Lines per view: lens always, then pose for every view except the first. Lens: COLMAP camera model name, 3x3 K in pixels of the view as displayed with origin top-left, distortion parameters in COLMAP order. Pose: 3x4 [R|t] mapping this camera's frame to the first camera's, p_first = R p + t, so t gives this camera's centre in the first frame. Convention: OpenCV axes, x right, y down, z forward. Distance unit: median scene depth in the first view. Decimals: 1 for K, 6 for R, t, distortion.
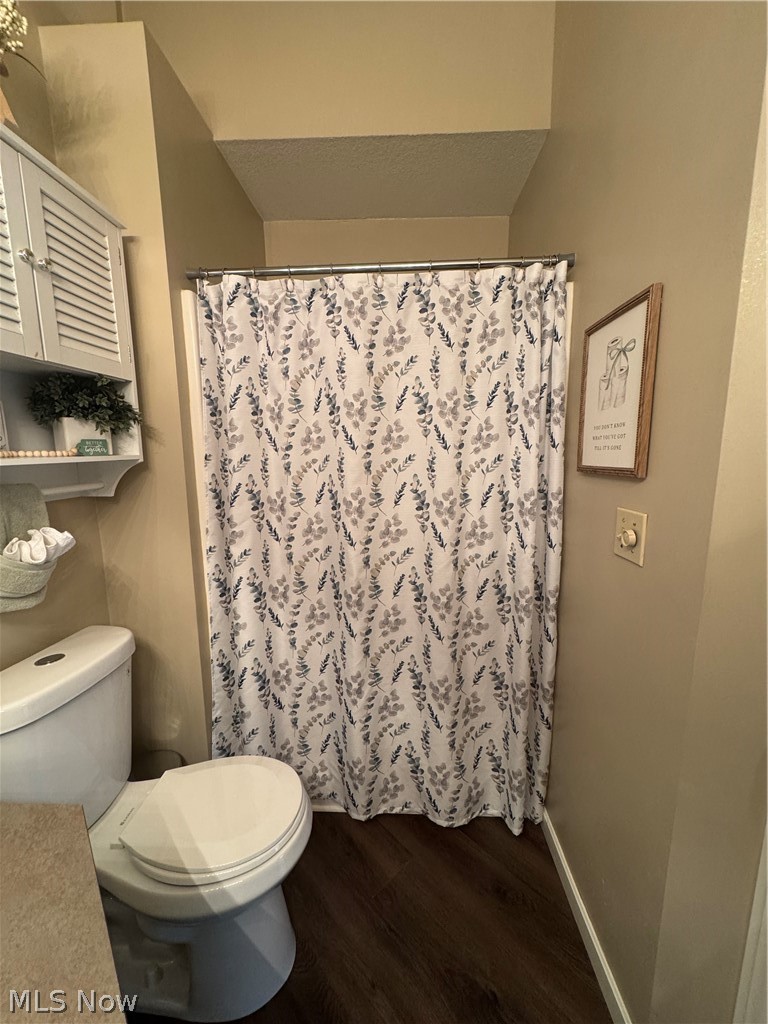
lens RADIAL K [[406.9, 0, 384.0], [0, 406.9, 512.0], [0, 0, 1]] dist [0.000518, 0.000077]
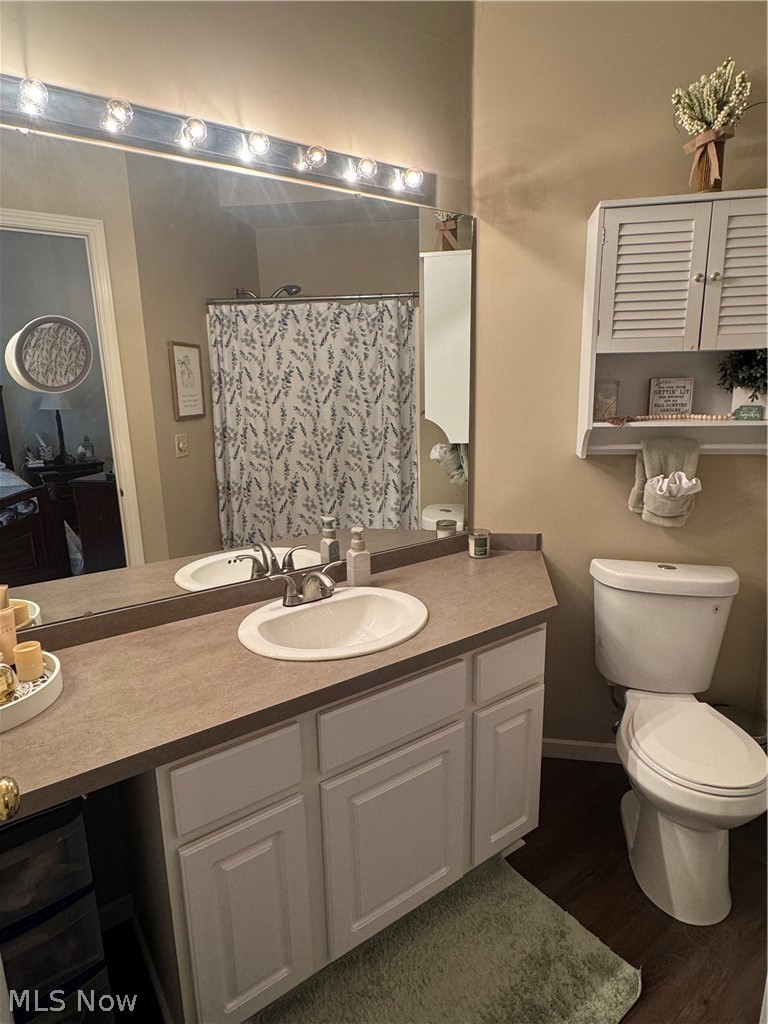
lens RADIAL K [[601.0, 0, 384.0], [0, 601.0, 512.0], [0, 0, 1]] dist [0.000726, 0.000140]
pose [[-0.123470, 0.236142, -0.963842, 1.301363], [-0.127759, 0.959408, 0.251422, -0.220137], [0.984090, 0.154183, -0.088289, 0.225987]]
